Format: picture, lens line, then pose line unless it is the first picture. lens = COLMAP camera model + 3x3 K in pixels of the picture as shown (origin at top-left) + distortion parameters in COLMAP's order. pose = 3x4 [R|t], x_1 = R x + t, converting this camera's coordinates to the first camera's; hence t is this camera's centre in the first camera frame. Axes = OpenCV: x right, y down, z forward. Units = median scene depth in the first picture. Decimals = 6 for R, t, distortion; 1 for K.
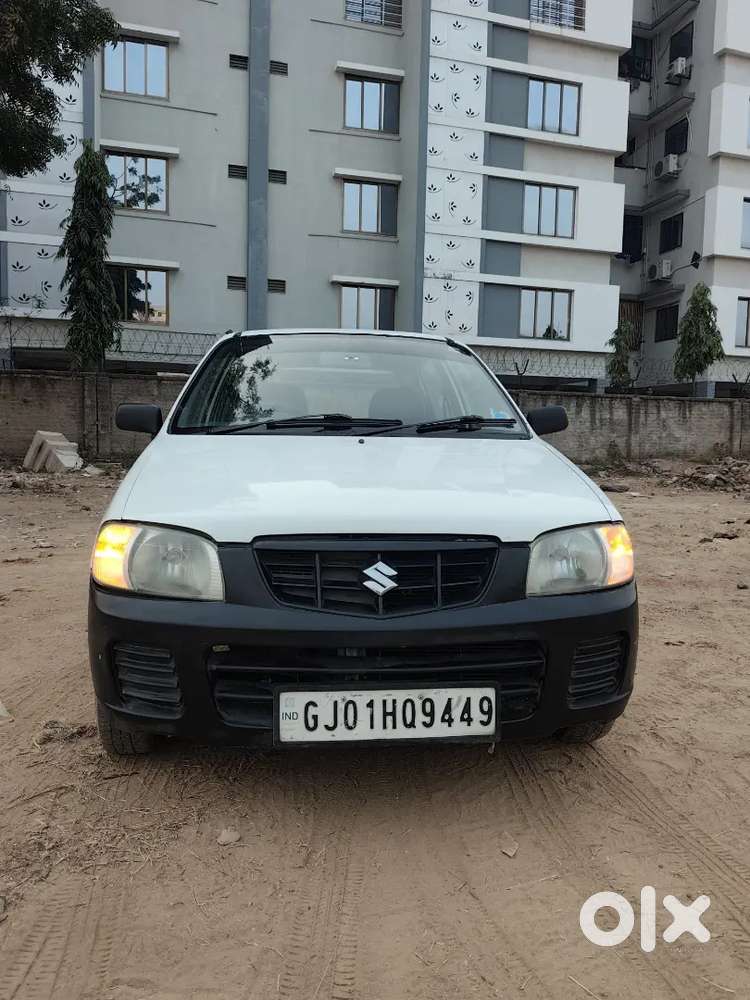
lens RADIAL K [[721.3, 0, 375.0], [0, 721.3, 500.0], [0, 0, 1]] dist [0.017168, -0.010834]
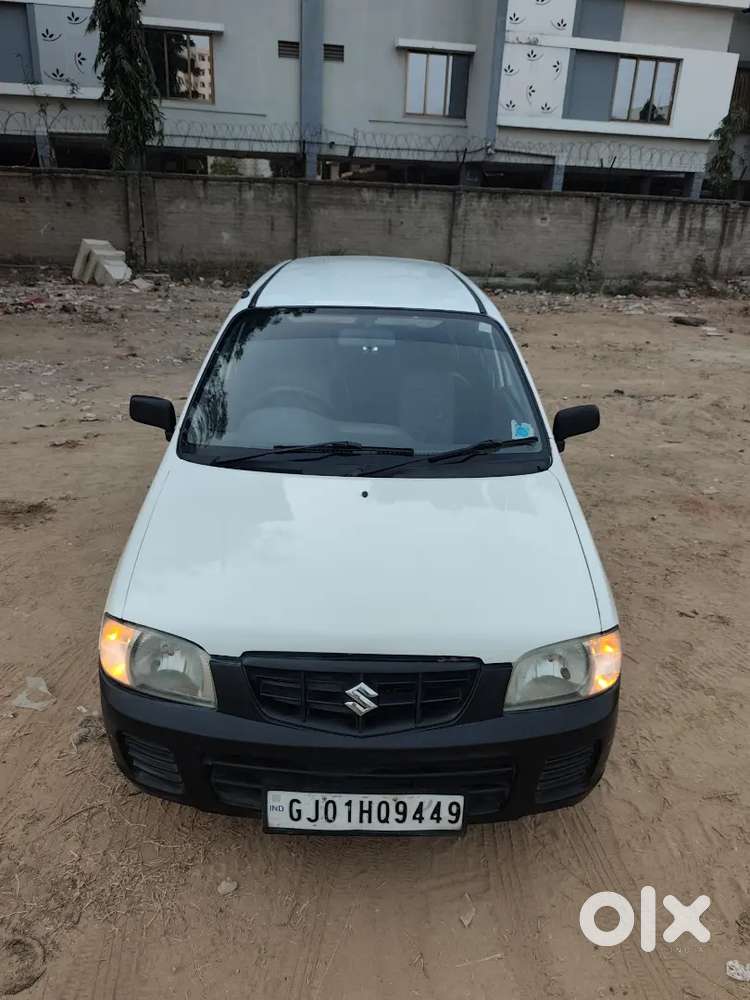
lens RADIAL K [[724.2, 0, 373.4], [0, 724.2, 506.3], [0, 0, 1]] dist [0.008829, -0.015890]
pose [[0.995644, 0.053148, -0.076604, 0.086790], [-0.027601, 0.952807, 0.302318, -0.458797], [0.089056, -0.298887, 0.950124, 0.079876]]
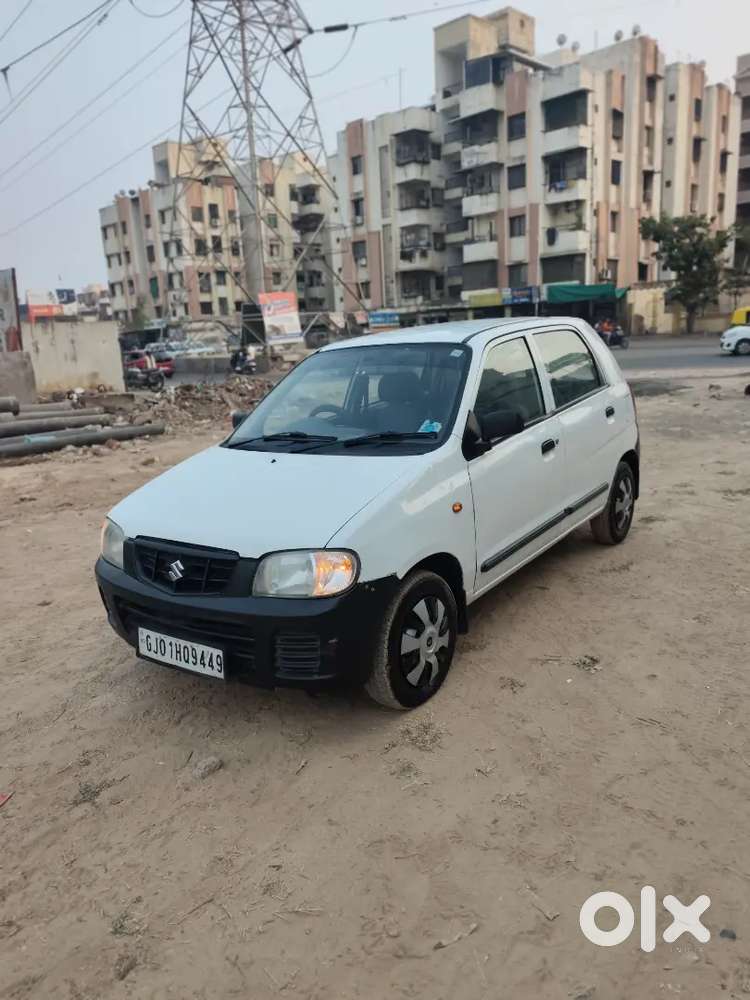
lens RADIAL K [[722.3, 0, 369.8], [0, 722.3, 495.8], [0, 0, 1]] dist [0.009630, -0.005438]
pose [[0.745618, 0.077986, -0.661794, 1.330832], [0.029980, 0.988197, 0.150227, -0.274865], [0.665699, -0.131853, 0.734479, 0.117972]]
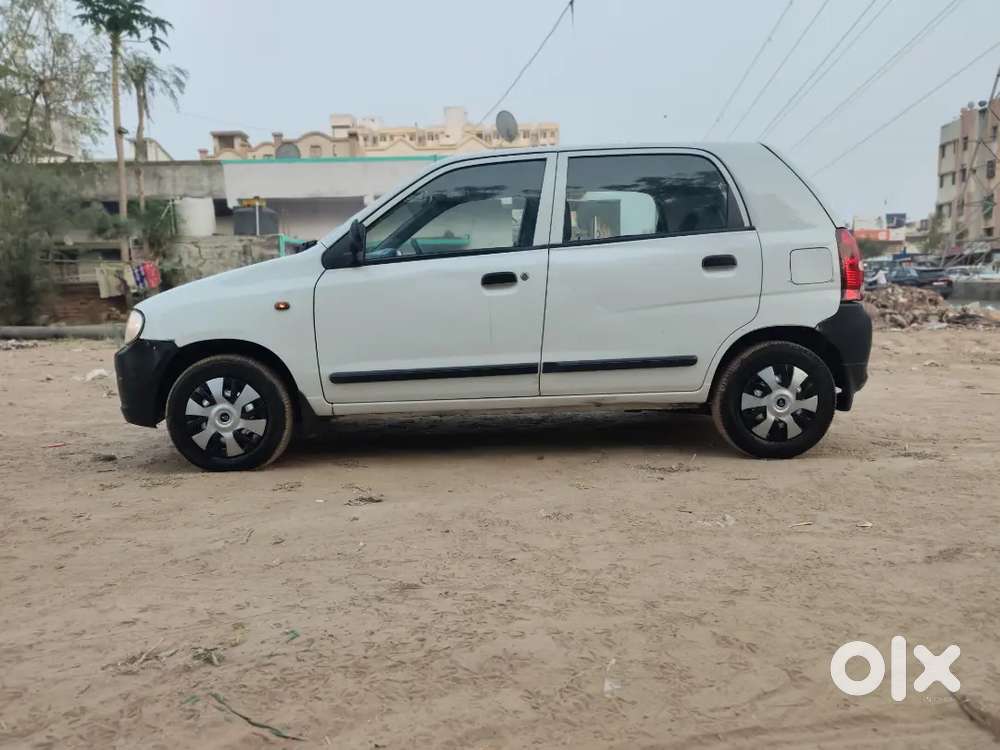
lens RADIAL K [[724.2, 0, 500.0], [0, 724.2, 375.0], [0, 0, 1]] dist [0.008829, -0.015890]
pose [[-0.055321, 0.092948, -0.994133, 2.124193], [-0.050939, 0.994098, 0.095780, -0.021668], [0.997168, 0.055938, -0.050260, 2.090093]]
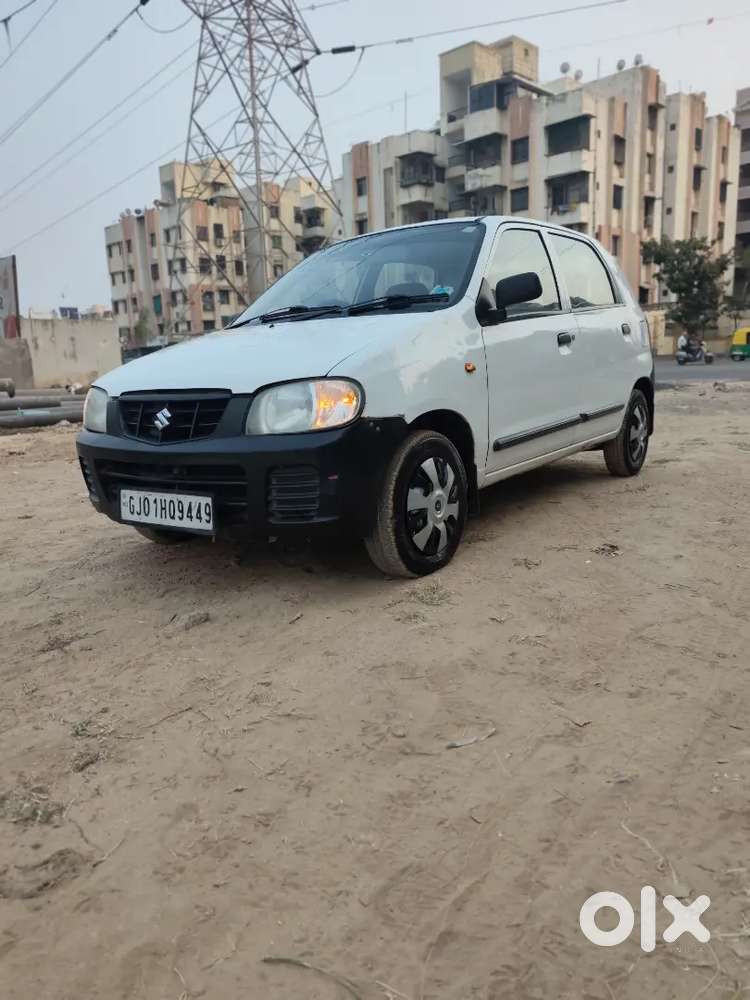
lens RADIAL K [[721.3, 0, 375.0], [0, 721.3, 500.0], [0, 0, 1]] dist [0.017168, -0.010834]
pose [[0.749830, 0.069824, -0.657935, 1.264210], [0.013547, 0.992587, 0.120778, 0.096489], [0.661491, -0.099477, 0.743326, 0.164318]]
